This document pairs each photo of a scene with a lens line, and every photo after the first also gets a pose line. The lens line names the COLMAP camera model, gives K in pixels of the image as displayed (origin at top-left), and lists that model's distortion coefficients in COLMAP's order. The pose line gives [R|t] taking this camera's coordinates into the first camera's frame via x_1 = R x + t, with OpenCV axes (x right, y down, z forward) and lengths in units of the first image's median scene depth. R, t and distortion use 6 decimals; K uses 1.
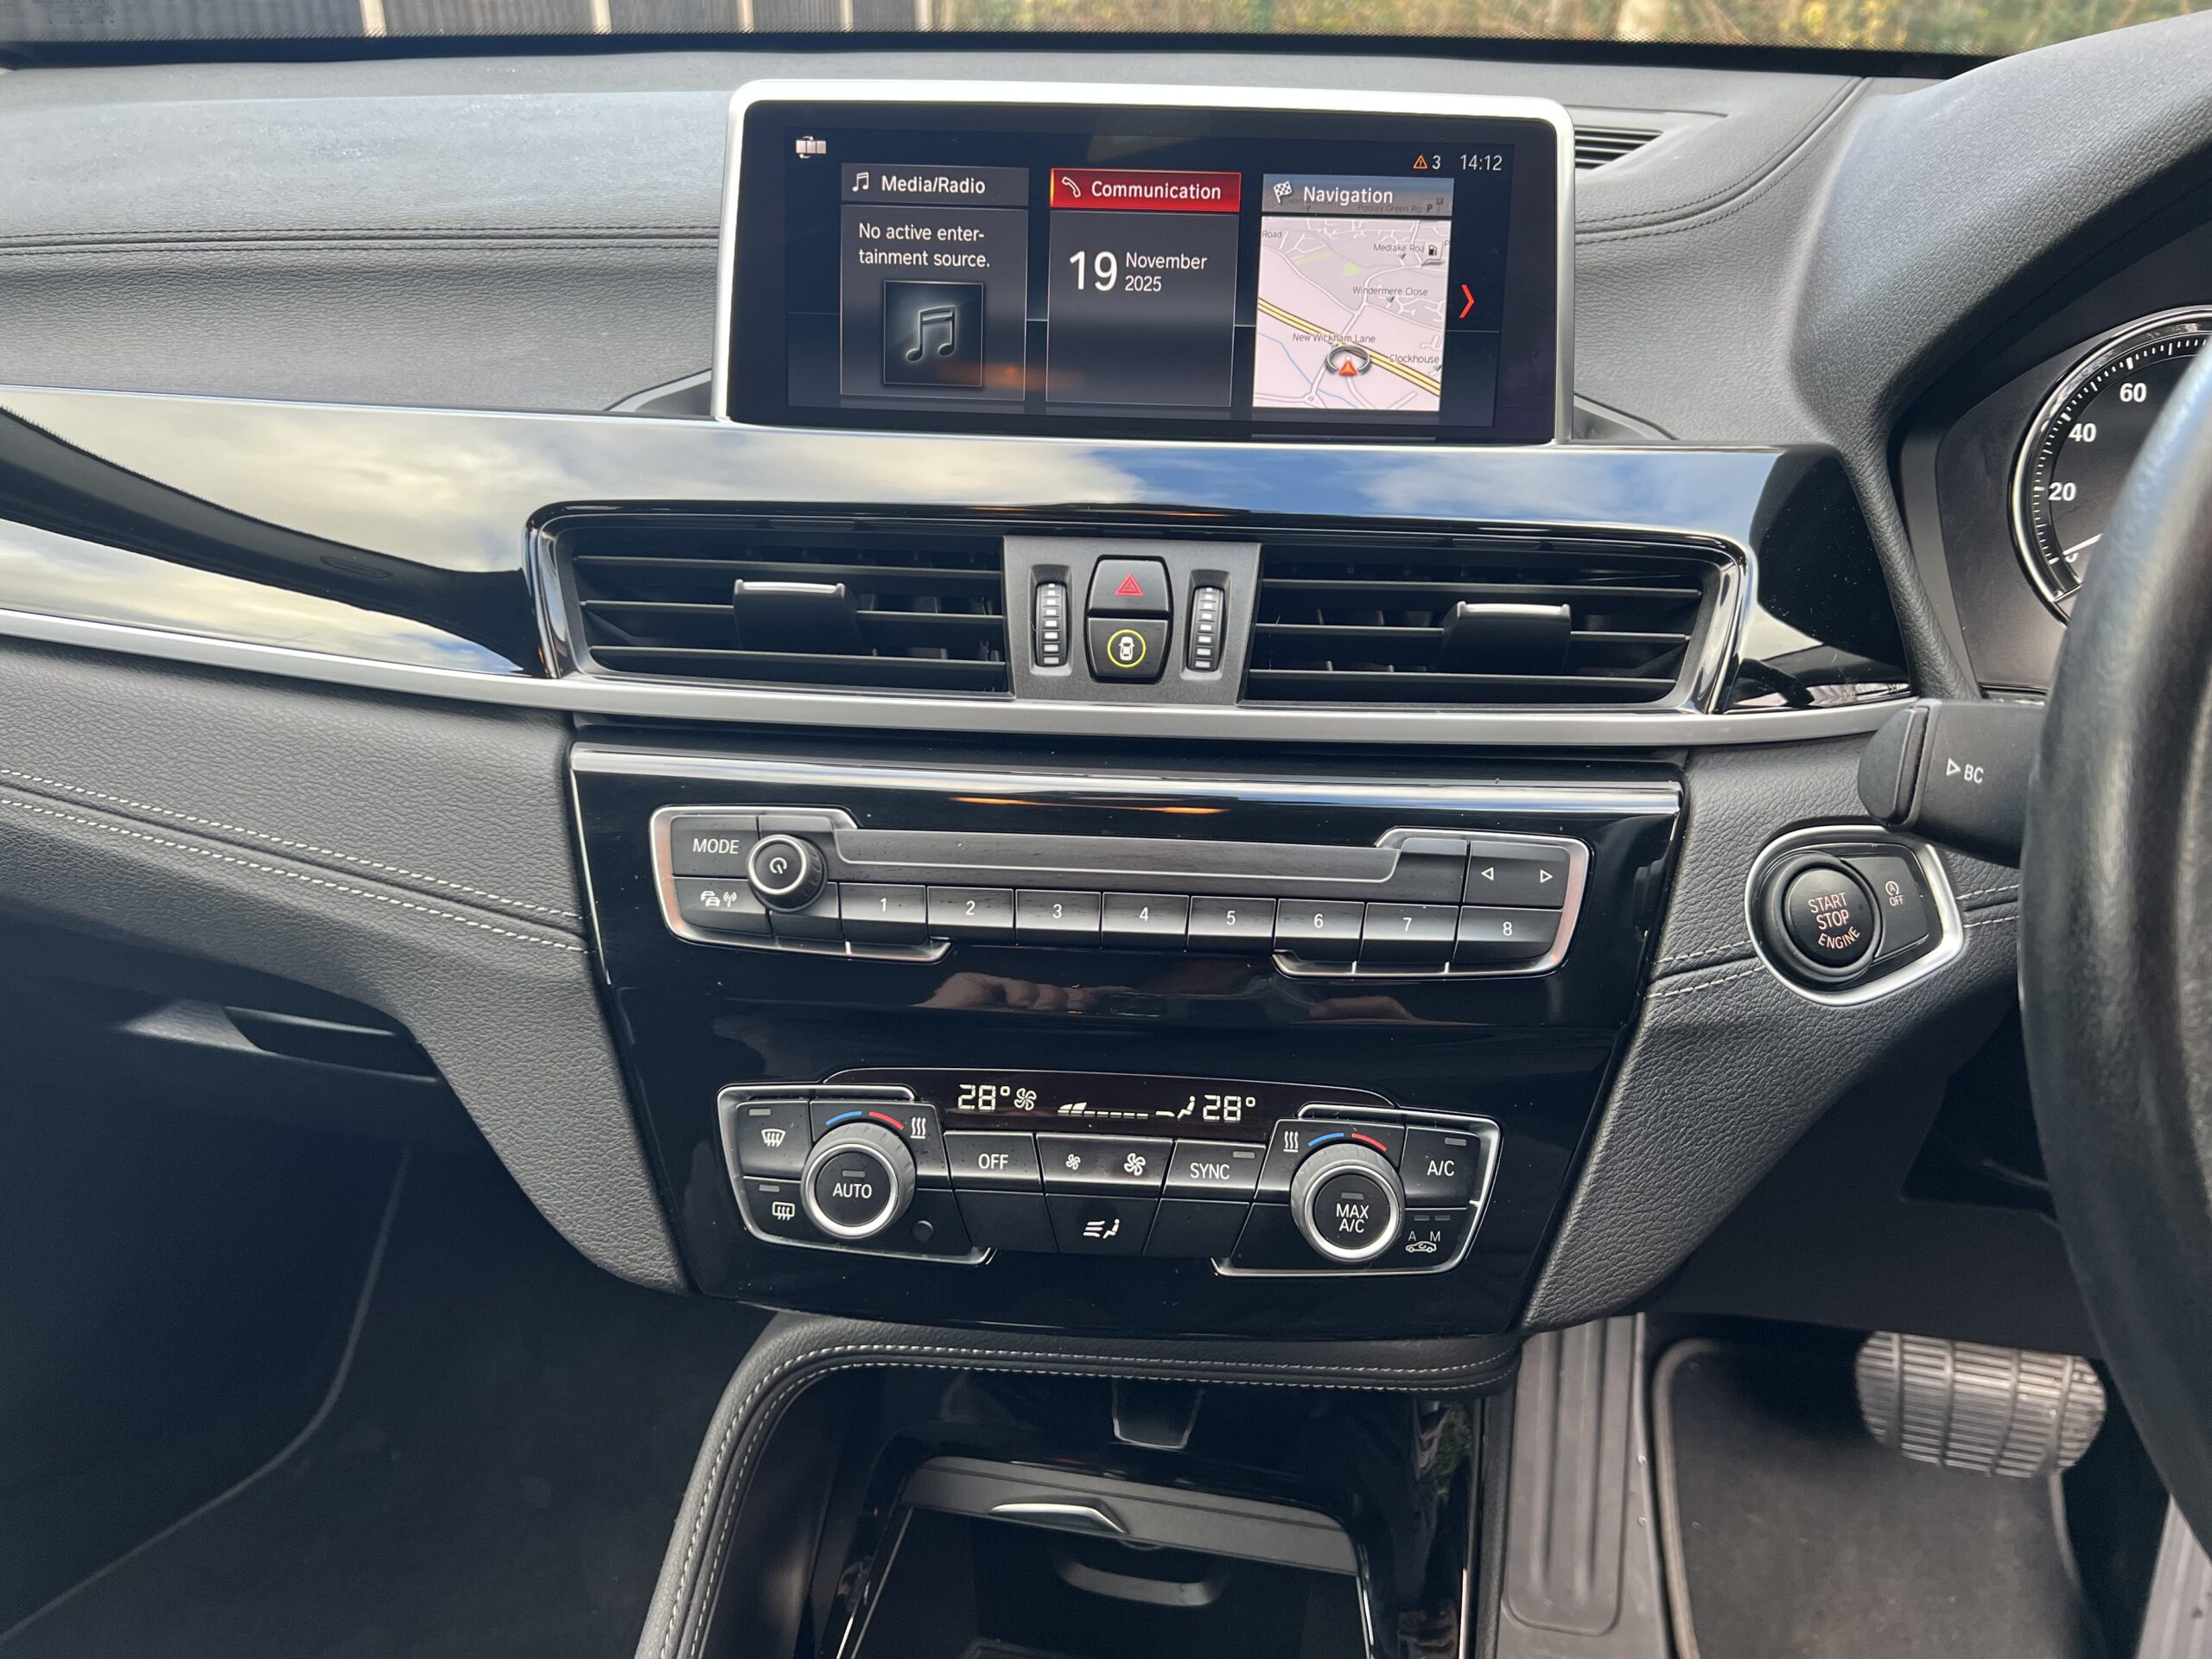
lens RADIAL K [[1659.3, 0, 1112.2], [0, 1659.3, 817.8], [0, 0, 1]] dist [0.057253, -0.070048]
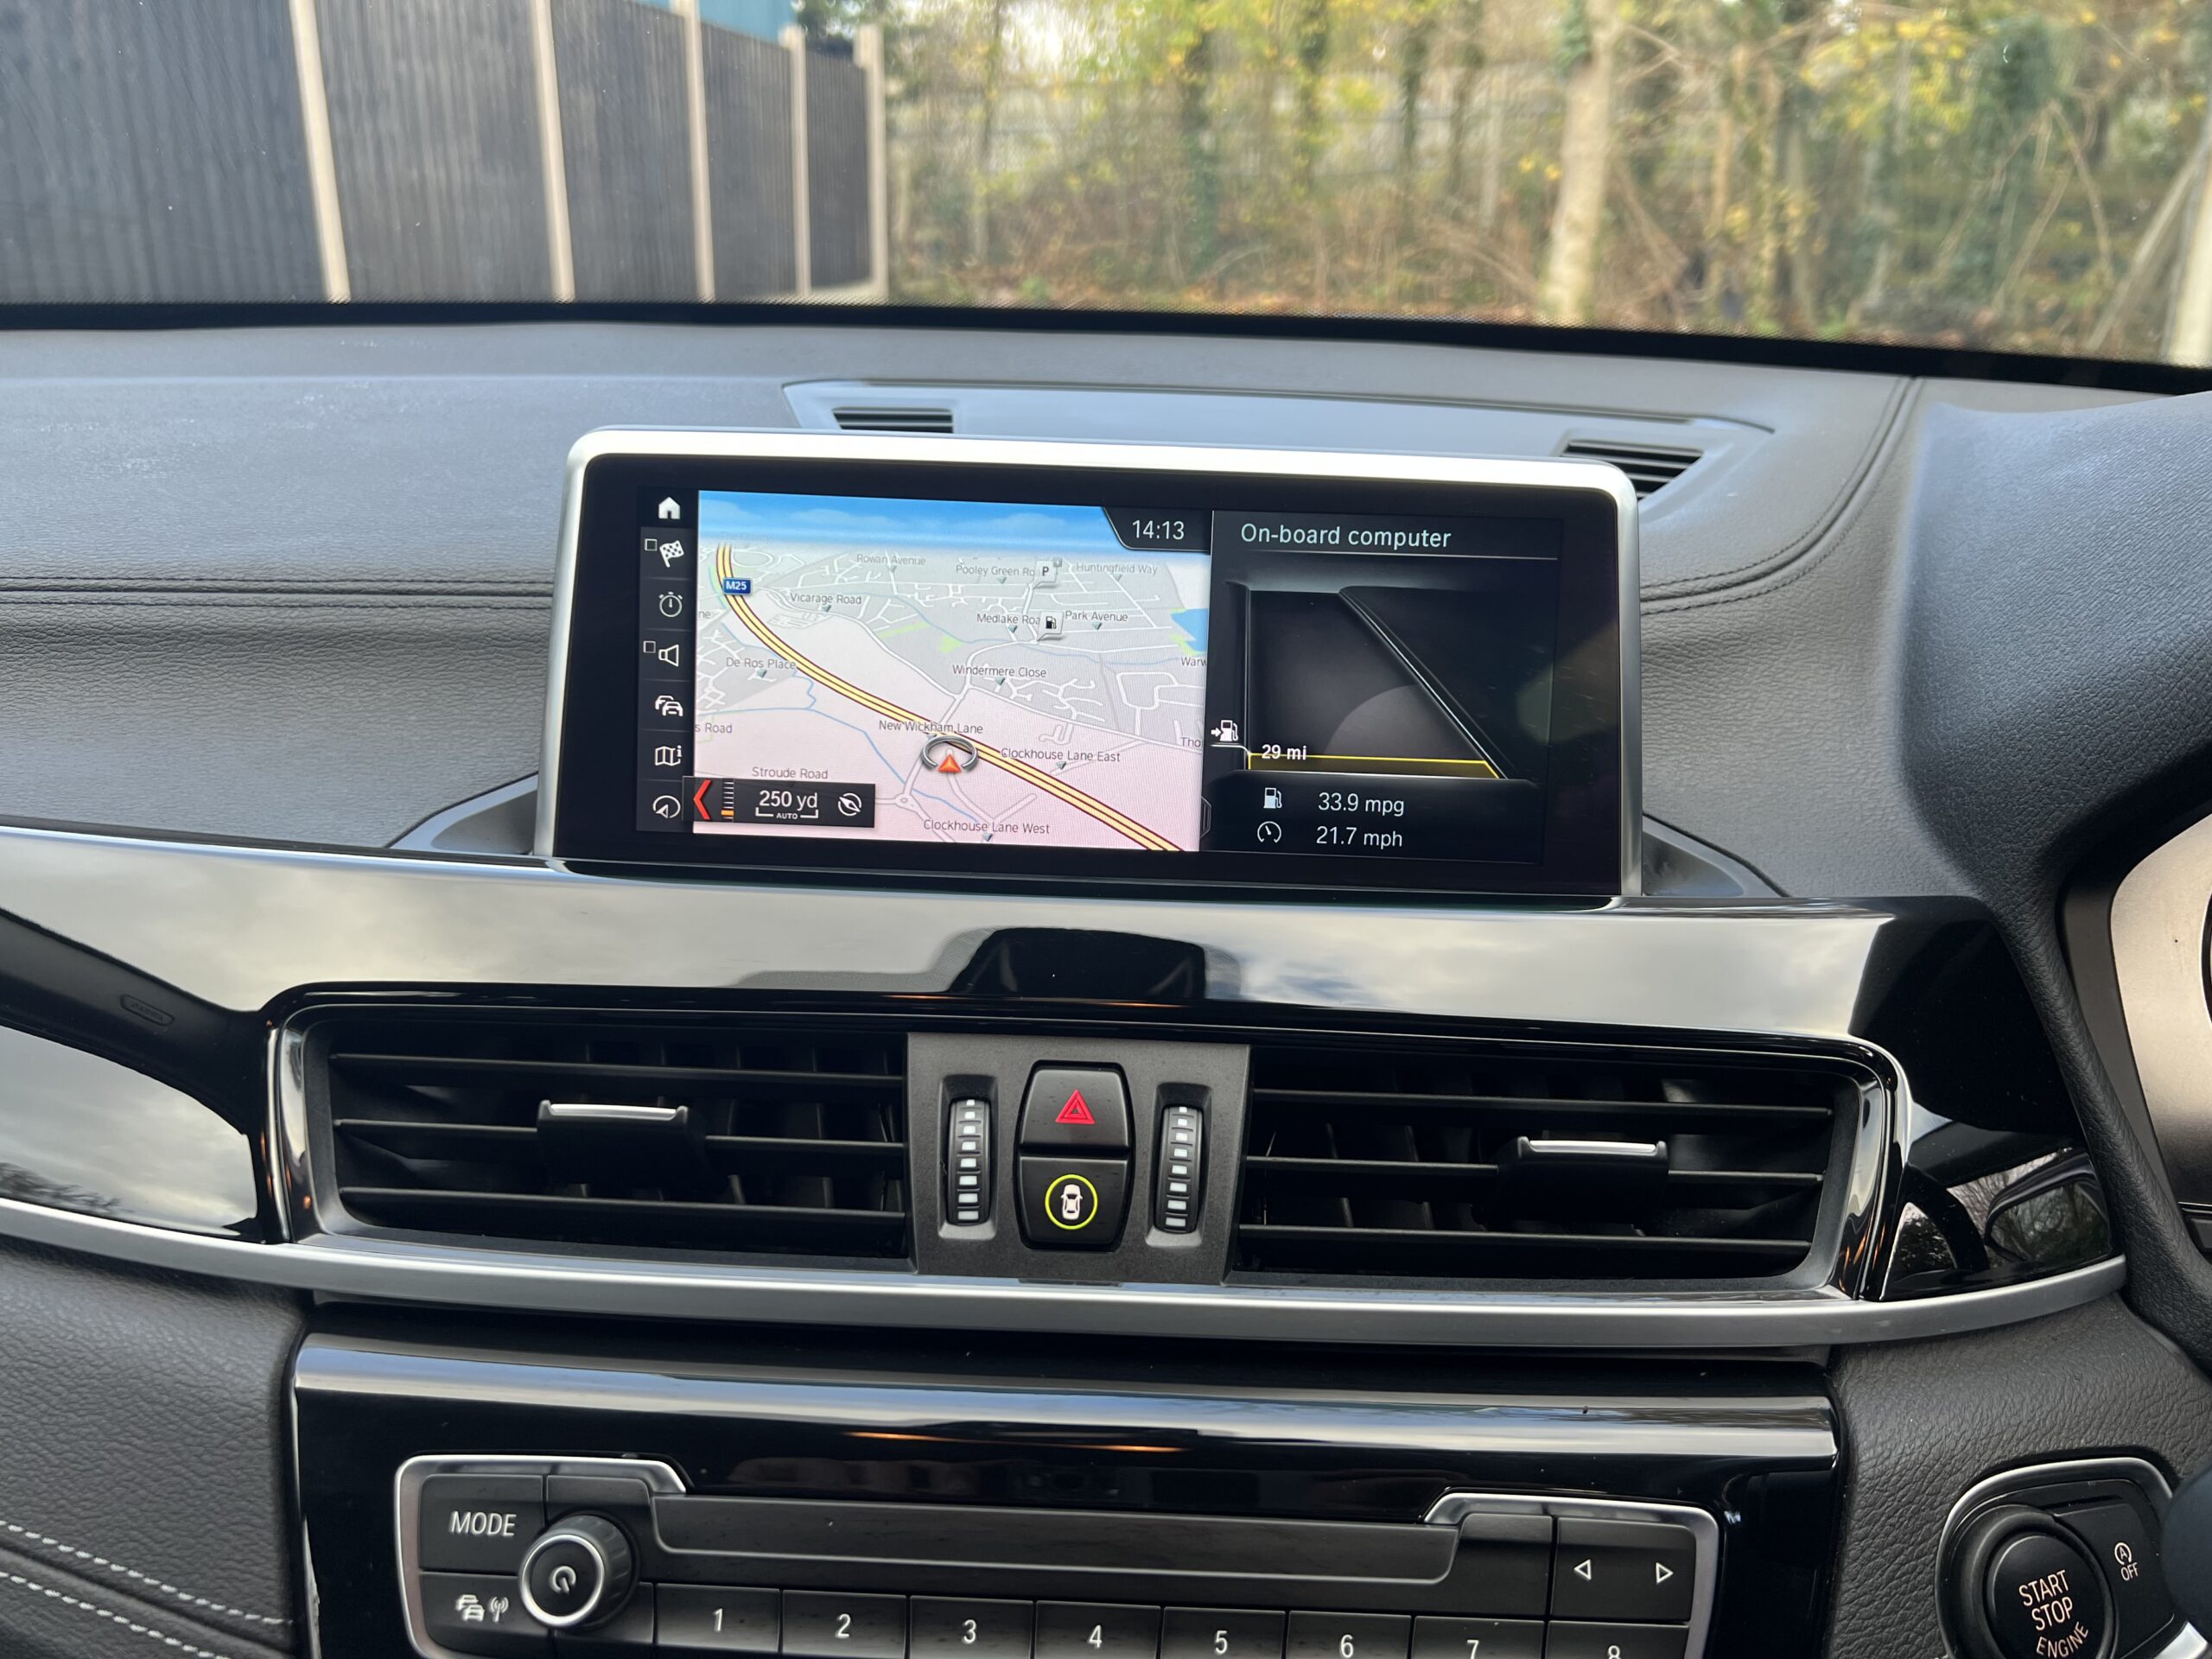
lens RADIAL K [[1662.2, 0, 1094.5], [0, 1662.2, 826.6], [0, 0, 1]] dist [0.060799, -0.086356]
pose [[0.999762, 0.003602, 0.021500, 0.002595], [-0.001627, 0.995833, -0.091184, -0.197835], [-0.021739, 0.091127, 0.995602, 0.248060]]
